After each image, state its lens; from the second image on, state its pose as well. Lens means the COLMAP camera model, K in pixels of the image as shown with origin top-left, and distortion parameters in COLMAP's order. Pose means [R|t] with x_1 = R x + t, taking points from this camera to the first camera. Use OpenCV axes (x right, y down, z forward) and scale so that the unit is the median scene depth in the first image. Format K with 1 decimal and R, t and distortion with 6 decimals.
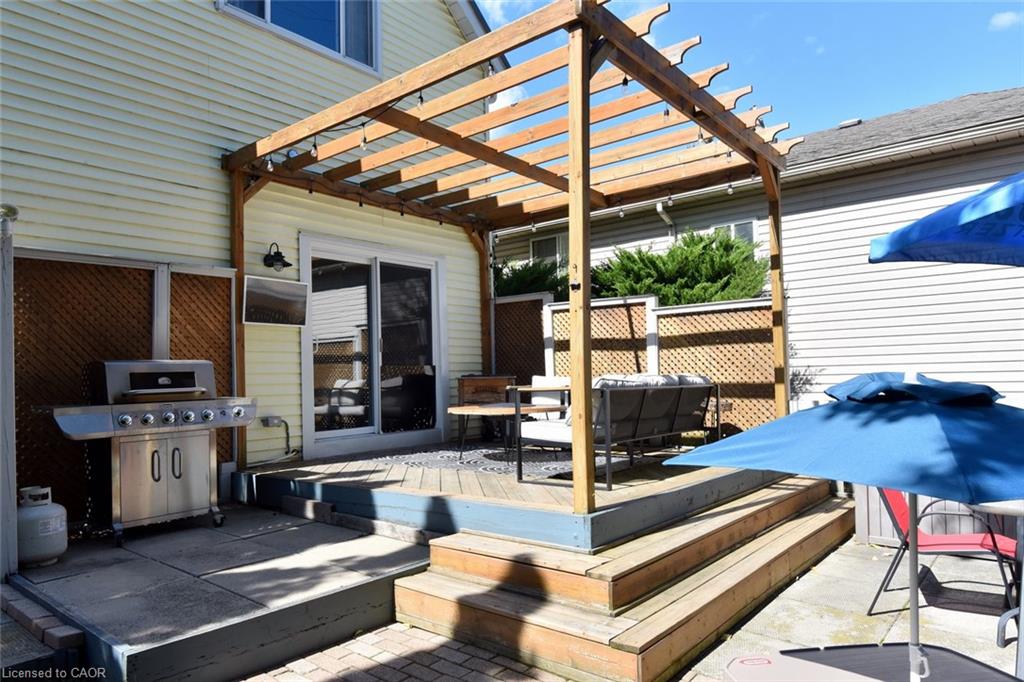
lens RADIAL K [[661.5, 0, 461.7], [0, 661.5, 371.0], [0, 0, 1]] dist [-0.027667, 0.000865]
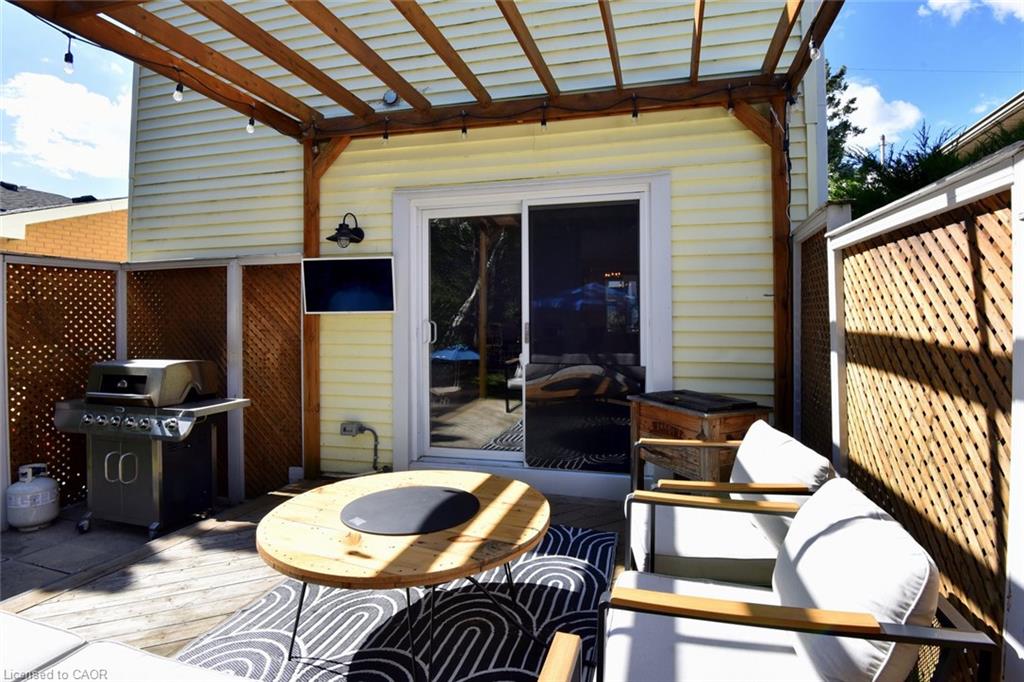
lens RADIAL K [[521.0, 0, 529.3], [0, 521.0, 324.1], [0, 0, 1]] dist [-0.038960, -0.000349]
pose [[0.462446, 0.027167, -0.886231, 0.384351], [0.002757, 0.999482, 0.032077, -0.073926], [0.886643, -0.017278, 0.462131, 0.875420]]
